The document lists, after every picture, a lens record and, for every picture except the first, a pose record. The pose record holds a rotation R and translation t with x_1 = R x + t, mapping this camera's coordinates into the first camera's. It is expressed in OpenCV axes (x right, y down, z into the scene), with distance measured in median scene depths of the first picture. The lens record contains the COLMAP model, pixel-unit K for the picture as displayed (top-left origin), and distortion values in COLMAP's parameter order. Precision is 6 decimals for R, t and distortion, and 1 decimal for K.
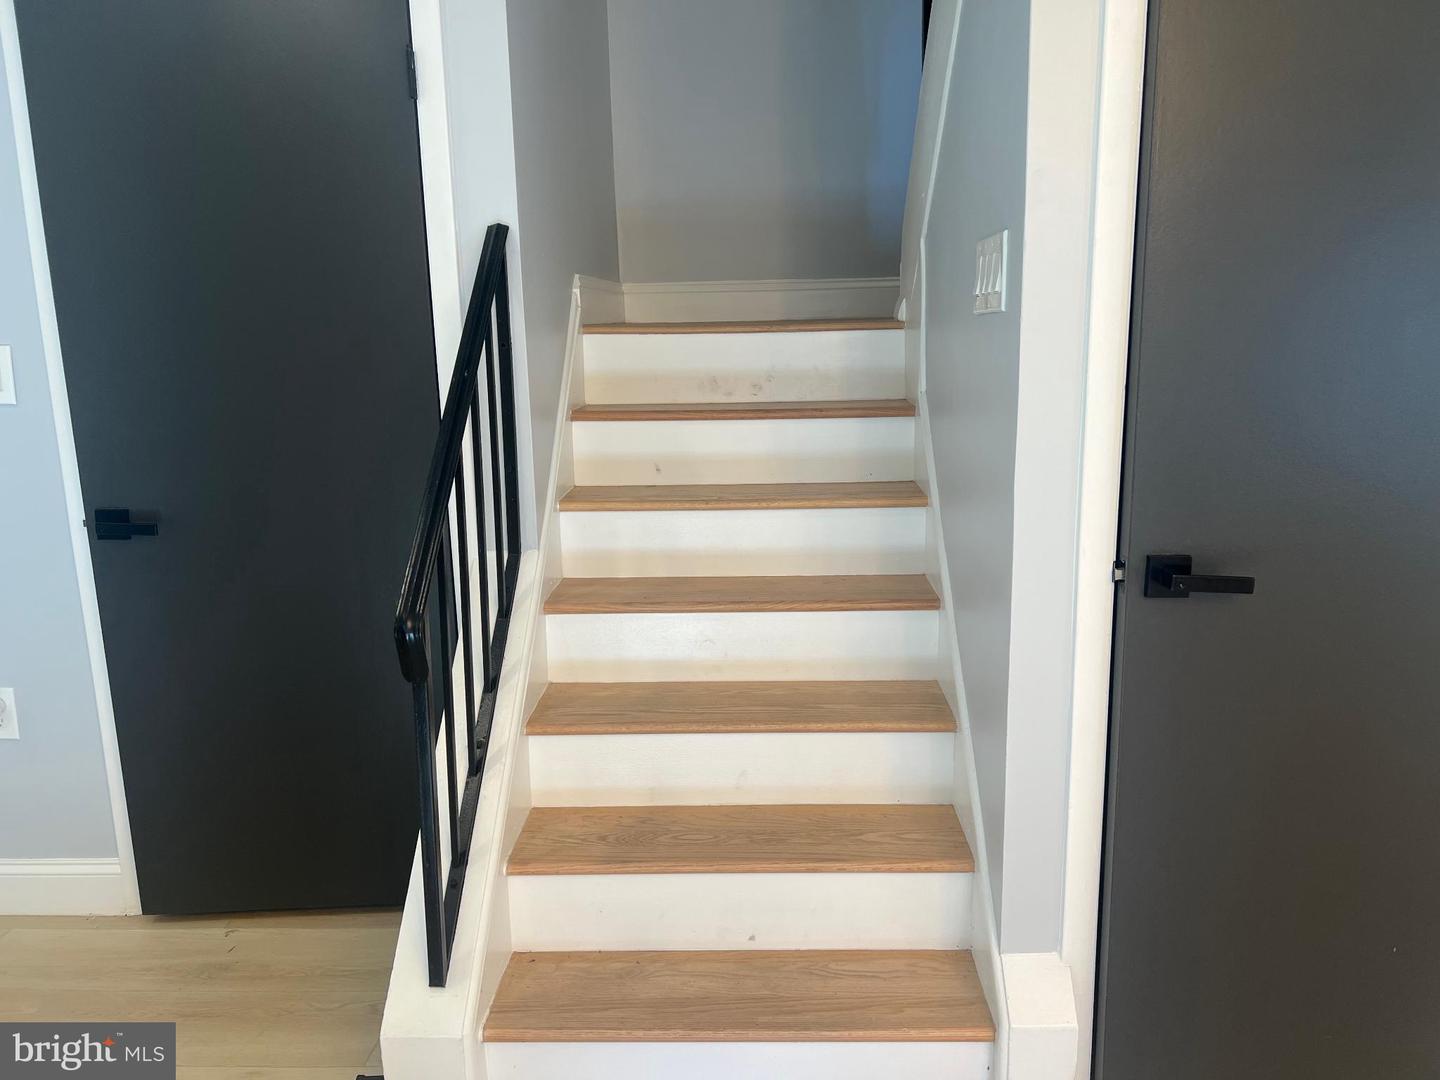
lens RADIAL K [[1079.7, 0, 718.0], [0, 1079.7, 547.9], [0, 0, 1]] dist [0.029167, -0.025366]
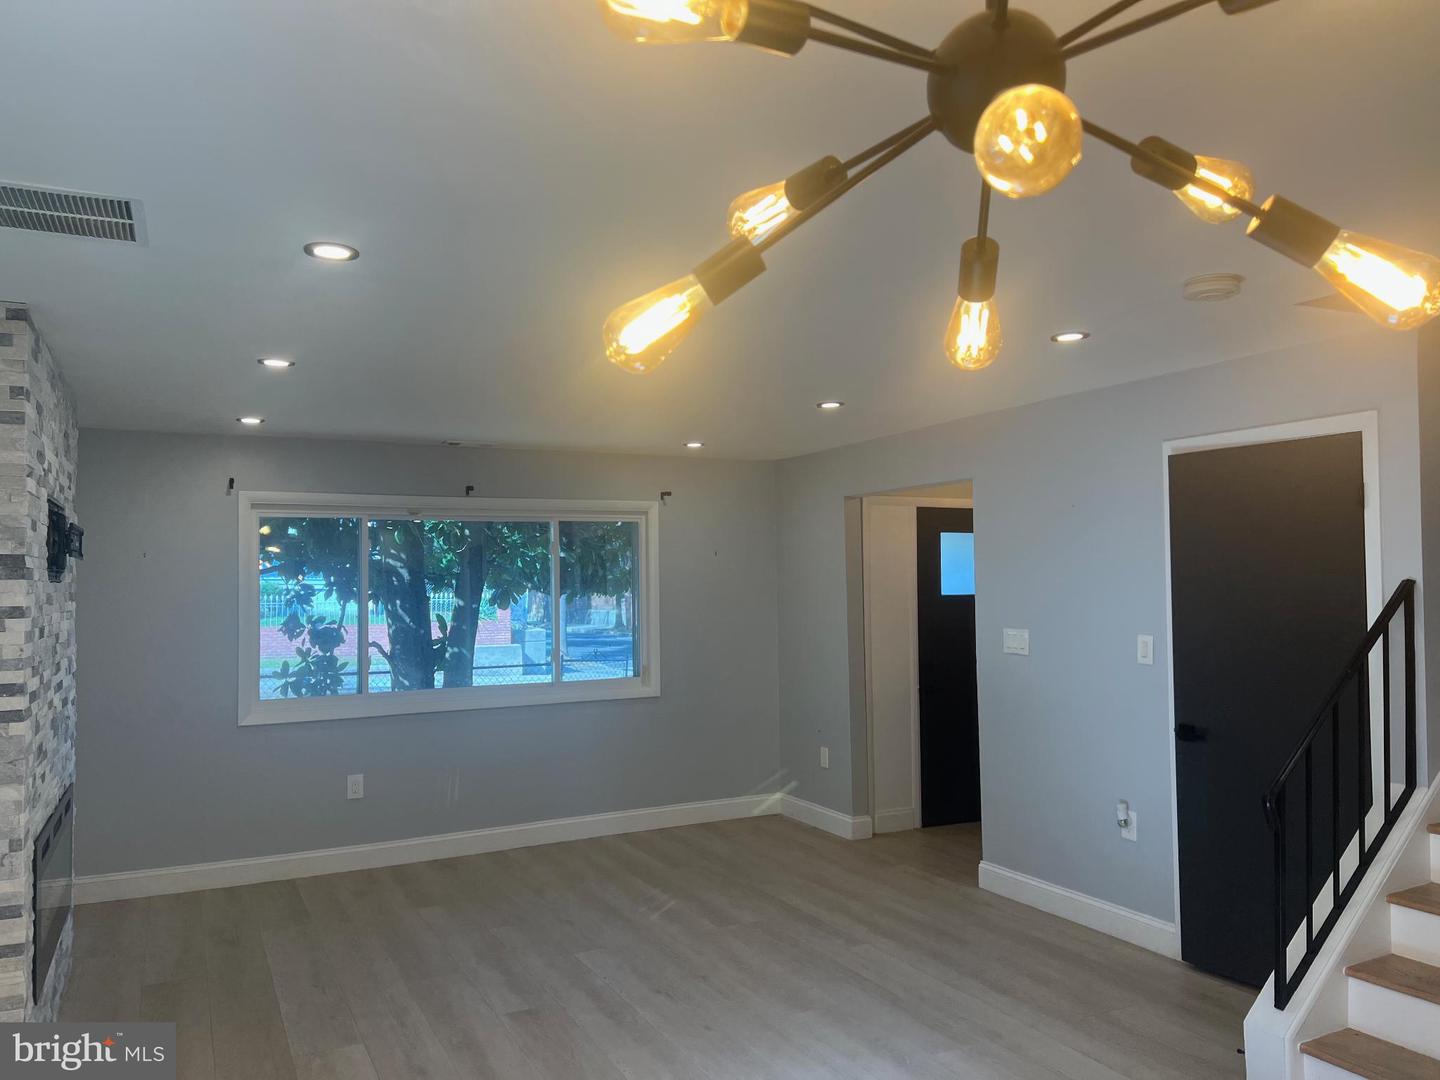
lens RADIAL K [[1079.7, 0, 720.1], [0, 1079.7, 546.5], [0, 0, 1]] dist [0.029167, -0.025366]
pose [[0.483620, -0.013120, -0.875180, 0.702511], [-0.168207, 0.979857, -0.107639, 0.000810], [0.858963, 0.199268, 0.471672, -0.638077]]
